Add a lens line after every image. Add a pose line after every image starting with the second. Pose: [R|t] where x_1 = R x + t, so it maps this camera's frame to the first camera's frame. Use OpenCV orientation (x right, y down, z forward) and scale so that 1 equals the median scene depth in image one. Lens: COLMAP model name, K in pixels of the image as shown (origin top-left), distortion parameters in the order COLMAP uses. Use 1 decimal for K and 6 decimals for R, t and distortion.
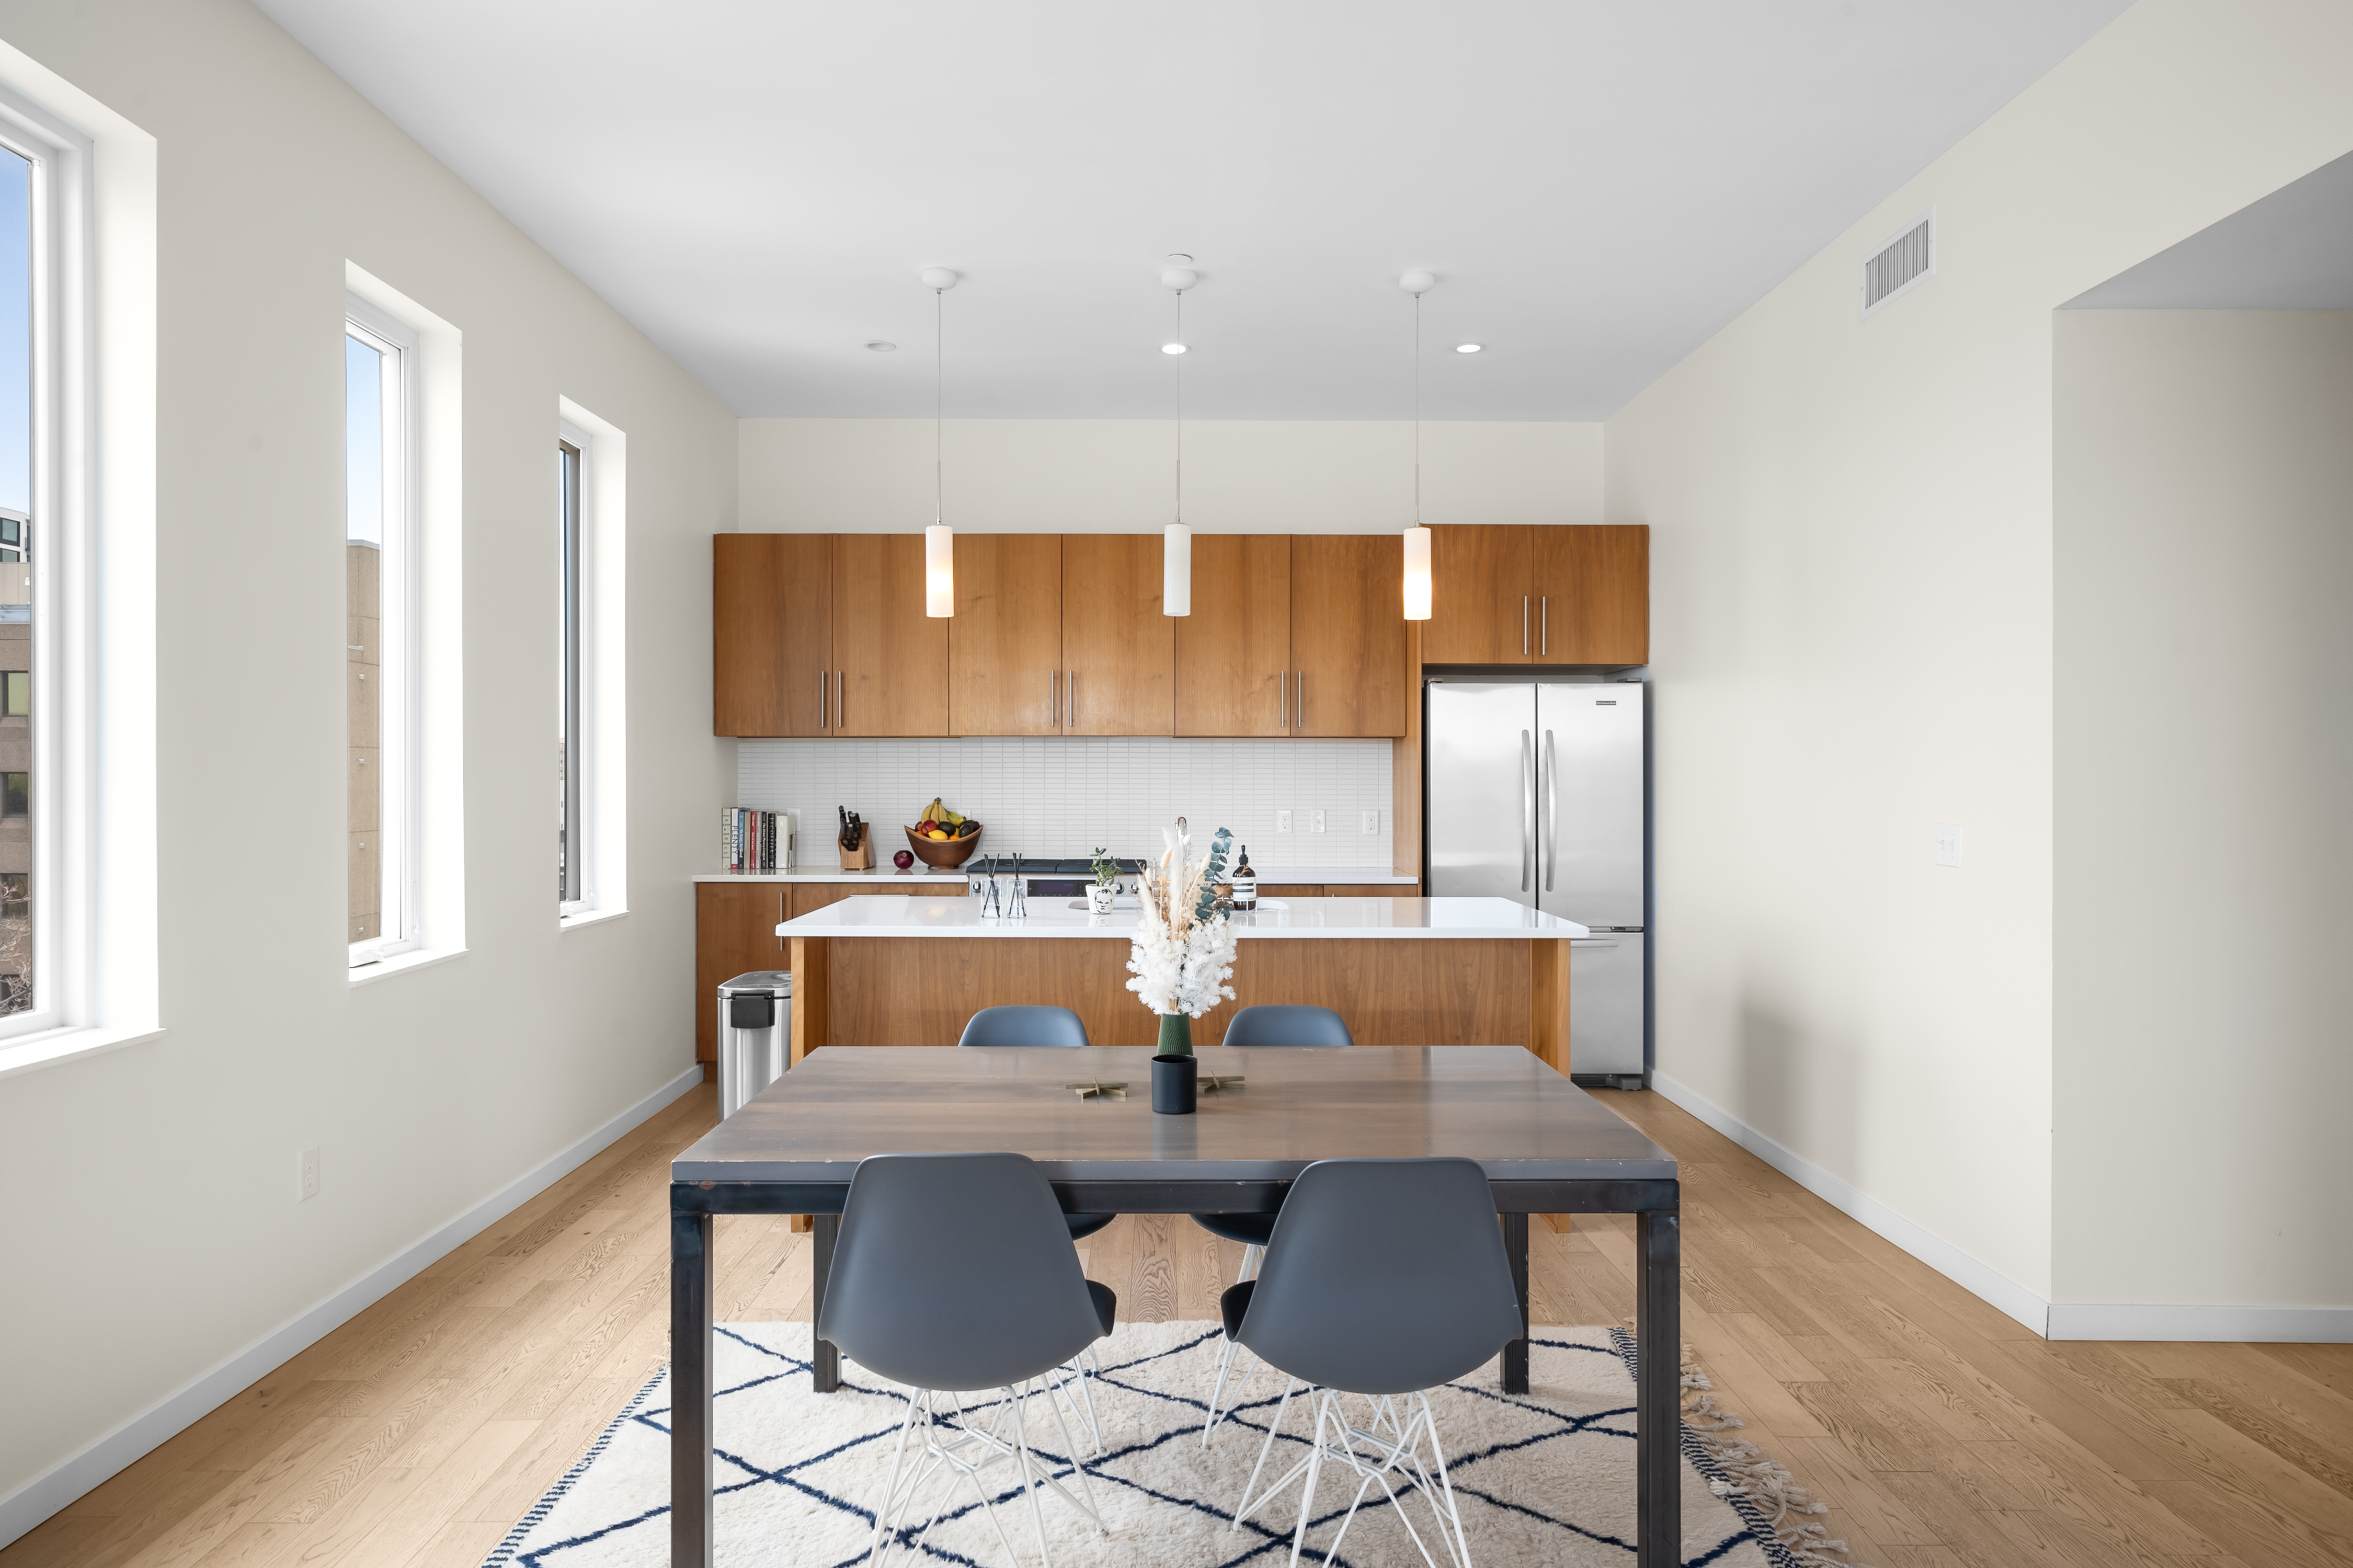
lens RADIAL K [[1368.6, 0, 1176.5], [0, 1368.6, 784.0], [0, 0, 1]] dist [0.000653, 0.000019]
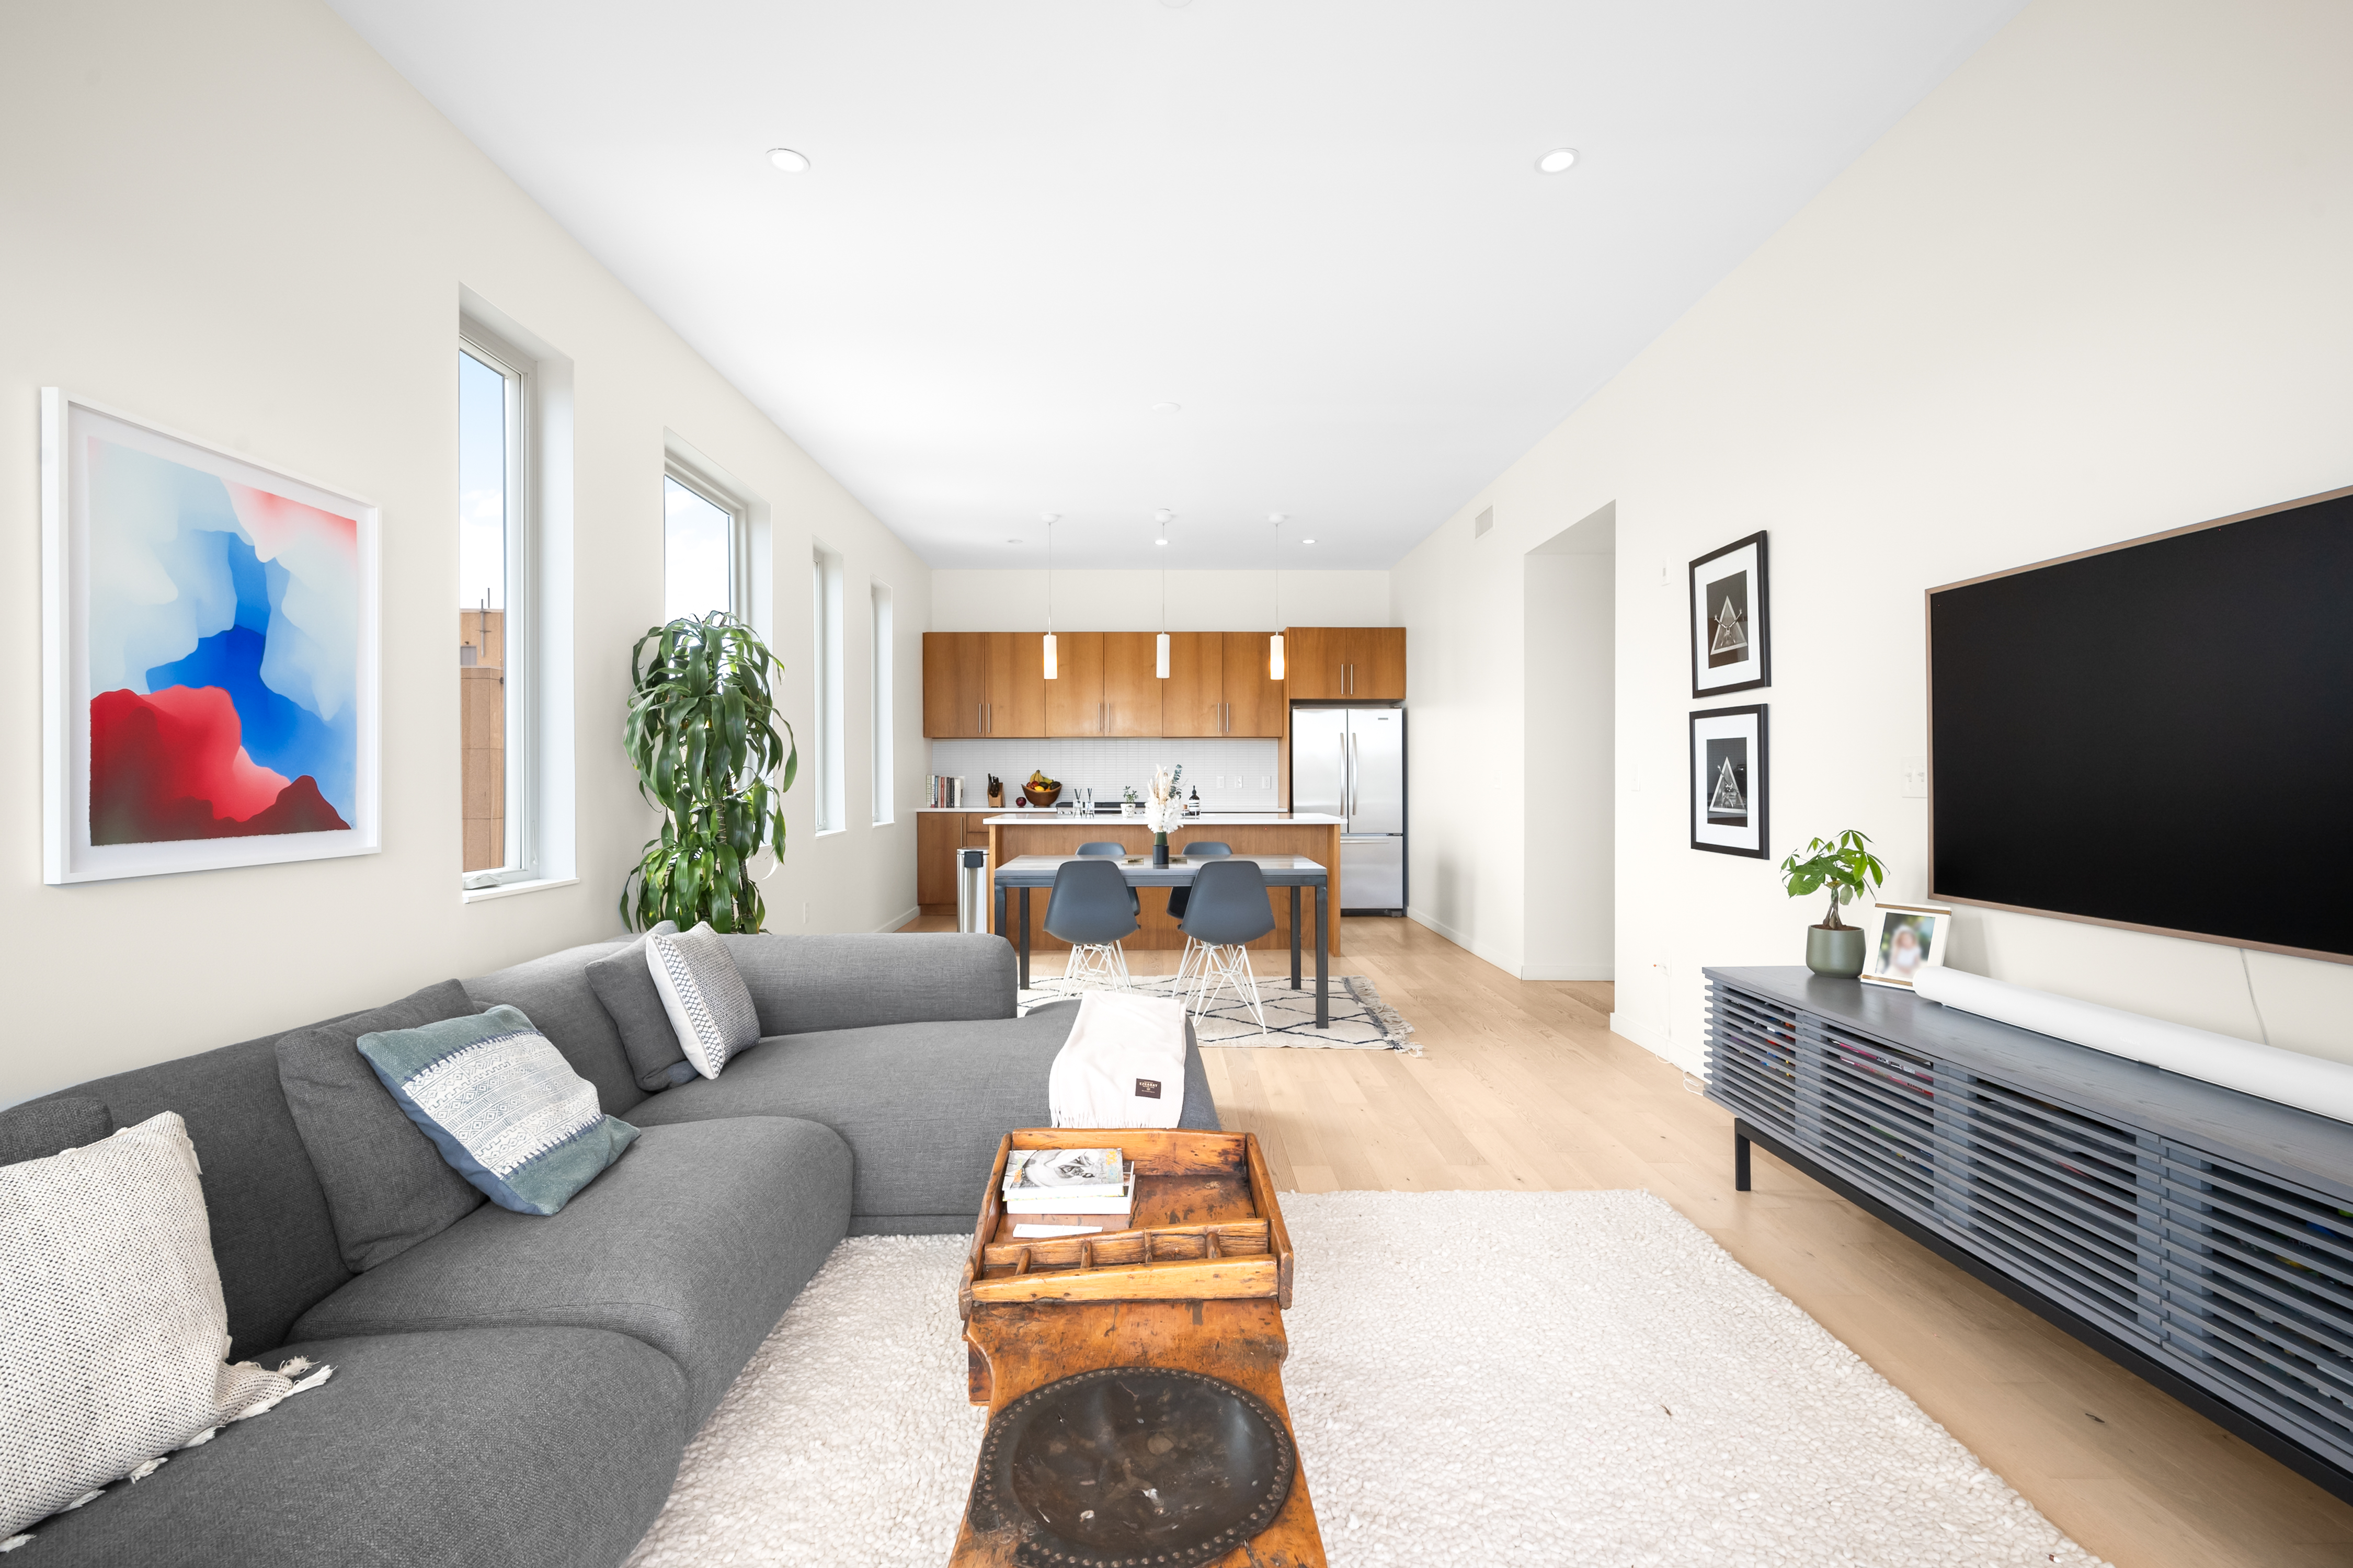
lens RADIAL K [[1009.3, 0, 1167.1], [0, 1009.3, 784.2], [0, 0, 1]] dist [-0.003913, 0.001421]
pose [[0.999996, -0.002690, 0.000358, 0.004395], [0.002689, 0.999991, 0.003374, 0.027616], [-0.000367, -0.003373, 0.999994, -0.428589]]
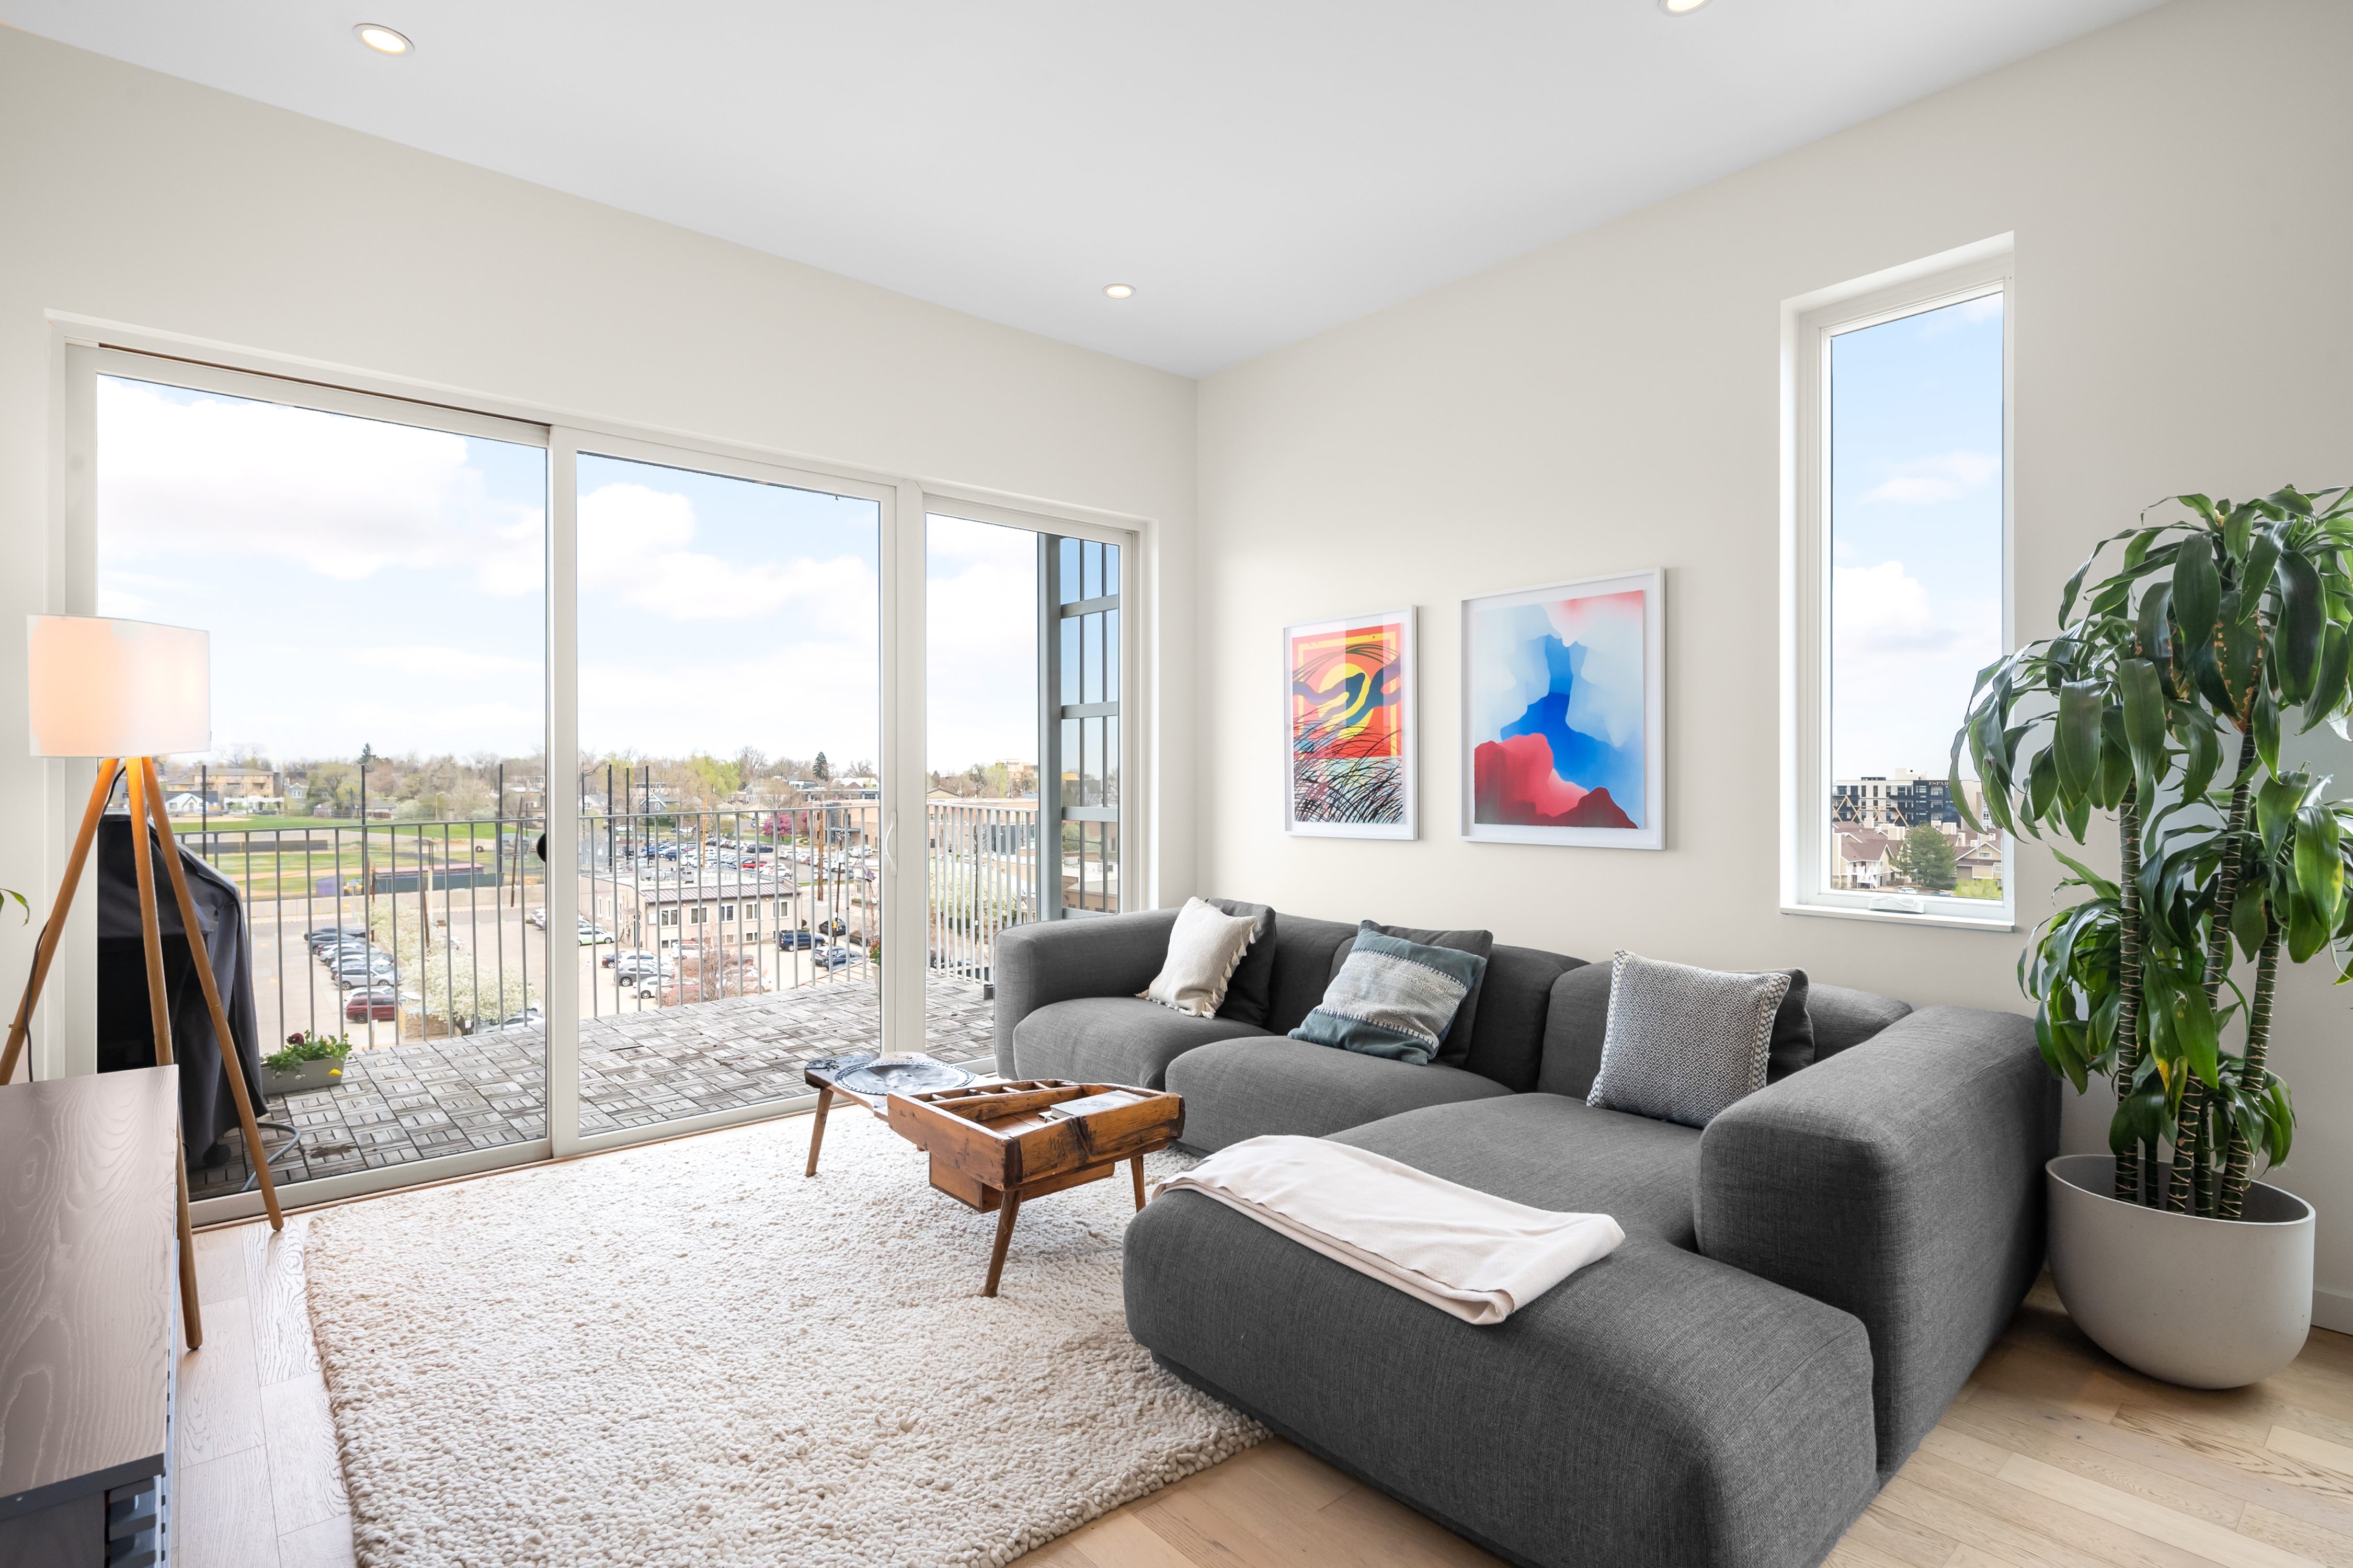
lens RADIAL K [[1150.3, 0, 1176.5], [0, 1150.3, 784.0], [0, 0, 1]] dist [-0.000548, -0.000195]
pose [[-0.762565, 0.002234, -0.646908, 0.251810], [-0.000629, 0.999991, 0.004195, 0.020433], [0.646911, 0.003606, -0.762557, 0.283367]]
